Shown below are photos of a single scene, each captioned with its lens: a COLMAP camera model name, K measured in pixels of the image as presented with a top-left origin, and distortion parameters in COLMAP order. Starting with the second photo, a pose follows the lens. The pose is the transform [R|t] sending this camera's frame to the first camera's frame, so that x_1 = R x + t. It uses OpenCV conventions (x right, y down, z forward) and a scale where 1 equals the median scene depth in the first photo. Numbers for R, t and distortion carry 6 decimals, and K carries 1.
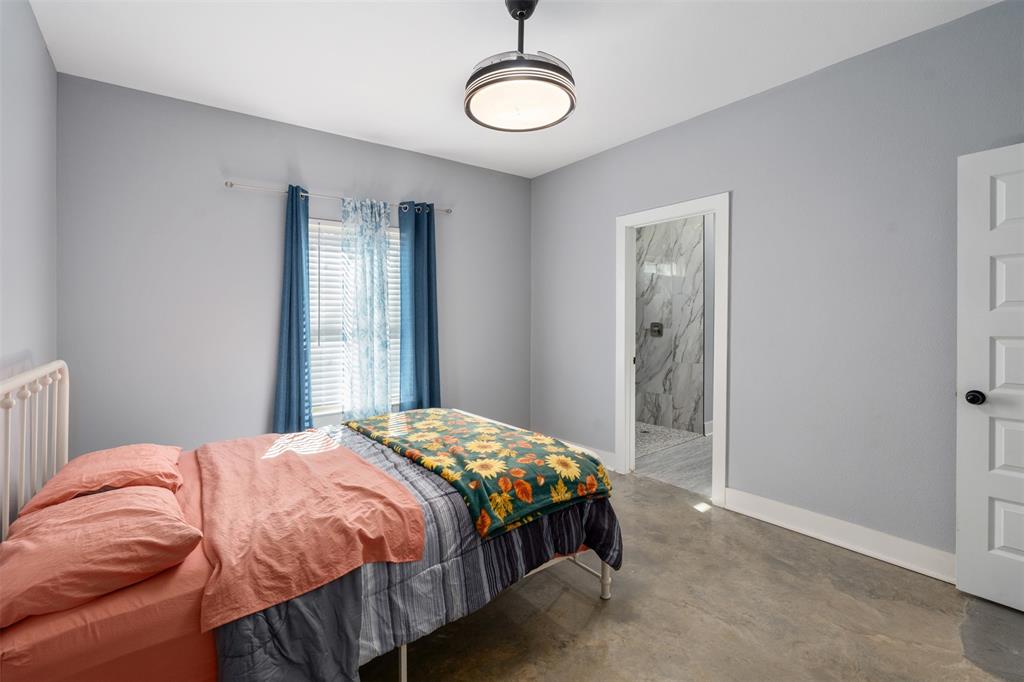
lens RADIAL K [[456.8, 0, 508.6], [0, 456.8, 331.9], [0, 0, 1]] dist [-0.004382, -0.000716]
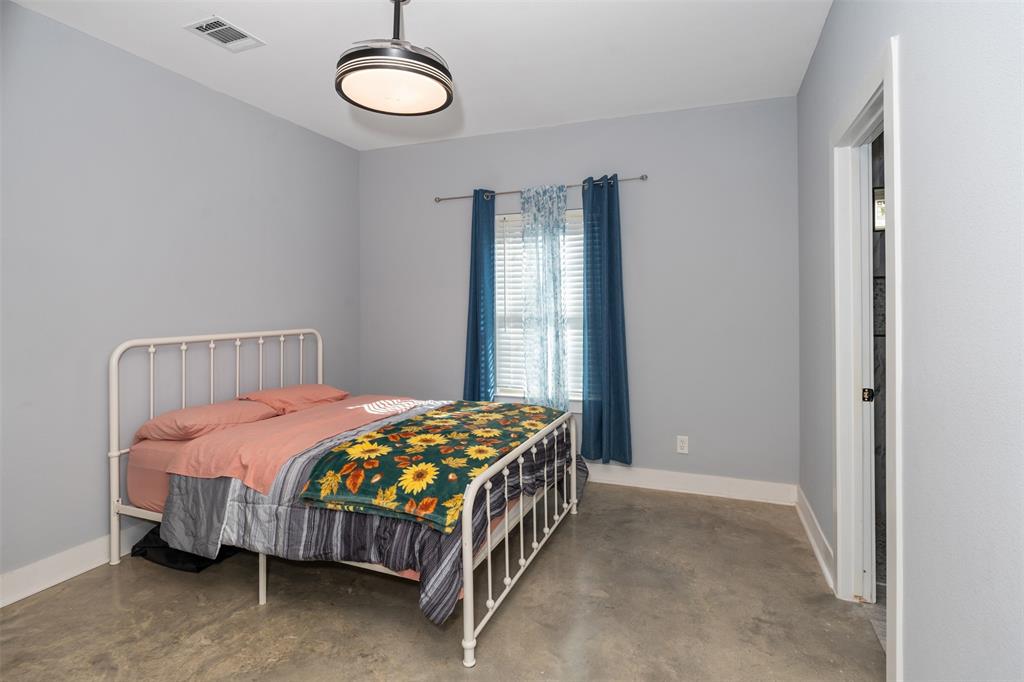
lens RADIAL K [[526.4, 0, 510.9], [0, 526.4, 315.0], [0, 0, 1]] dist [0.000515, 0.000114]
pose [[0.517369, 0.030523, -0.855218, 0.673481], [-0.037951, 0.999199, 0.012703, -0.026043], [0.854920, 0.025884, 0.518113, 0.379572]]
